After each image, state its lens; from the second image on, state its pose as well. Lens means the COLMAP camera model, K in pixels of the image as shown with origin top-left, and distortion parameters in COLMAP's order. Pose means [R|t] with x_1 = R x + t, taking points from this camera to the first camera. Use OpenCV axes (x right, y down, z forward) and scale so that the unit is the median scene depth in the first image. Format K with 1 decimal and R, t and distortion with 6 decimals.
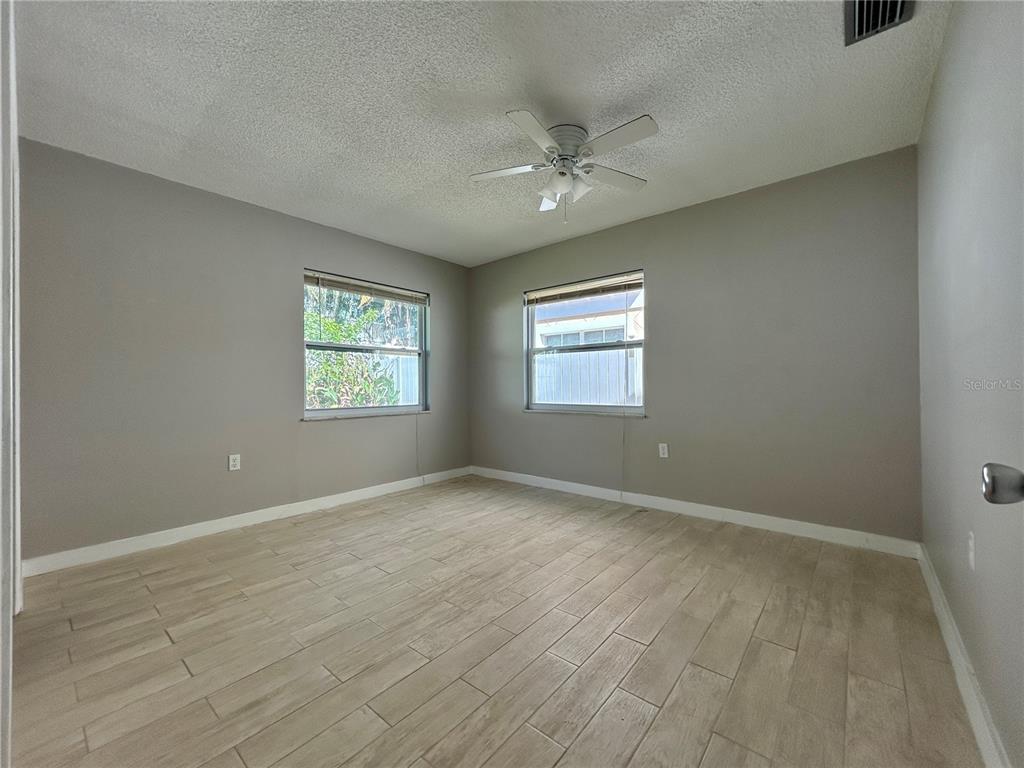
lens RADIAL K [[413.4, 0, 512.0], [0, 413.4, 384.0], [0, 0, 1]] dist [-0.001943, 0.000675]
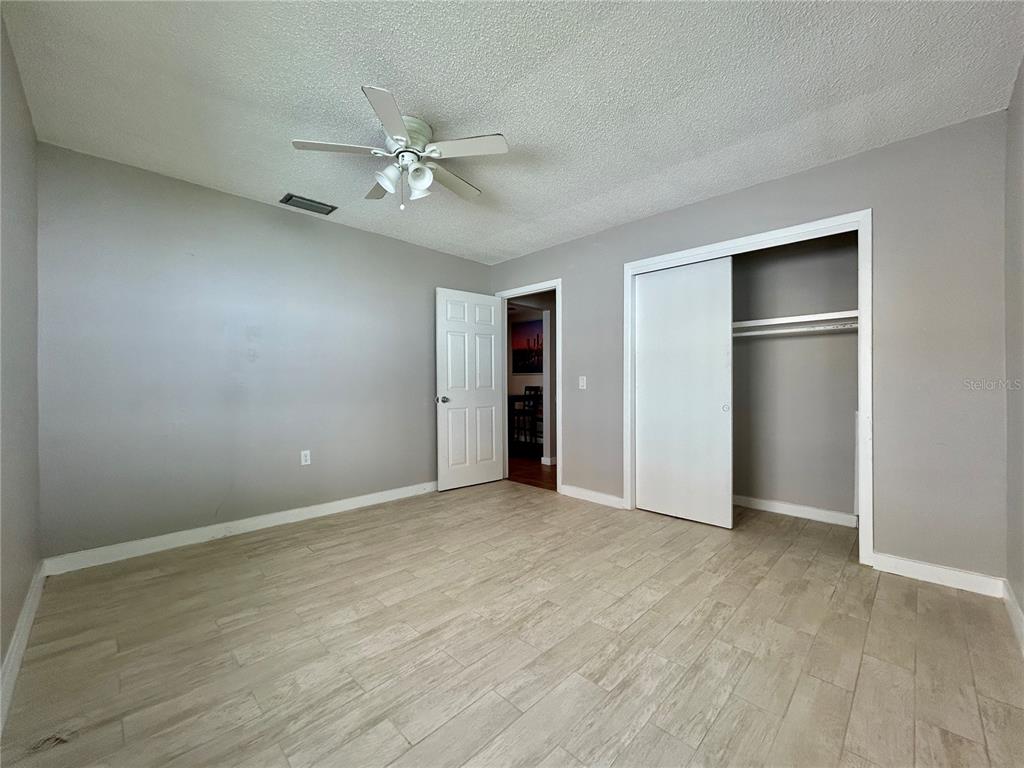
lens RADIAL K [[413.4, 0, 512.0], [0, 413.4, 384.0], [0, 0, 1]] dist [-0.001943, 0.000675]
pose [[-0.996649, 0.009267, 0.081271, -0.173725], [0.009032, 0.999954, -0.003258, -0.007666], [-0.081298, -0.002514, -0.996687, 1.853649]]
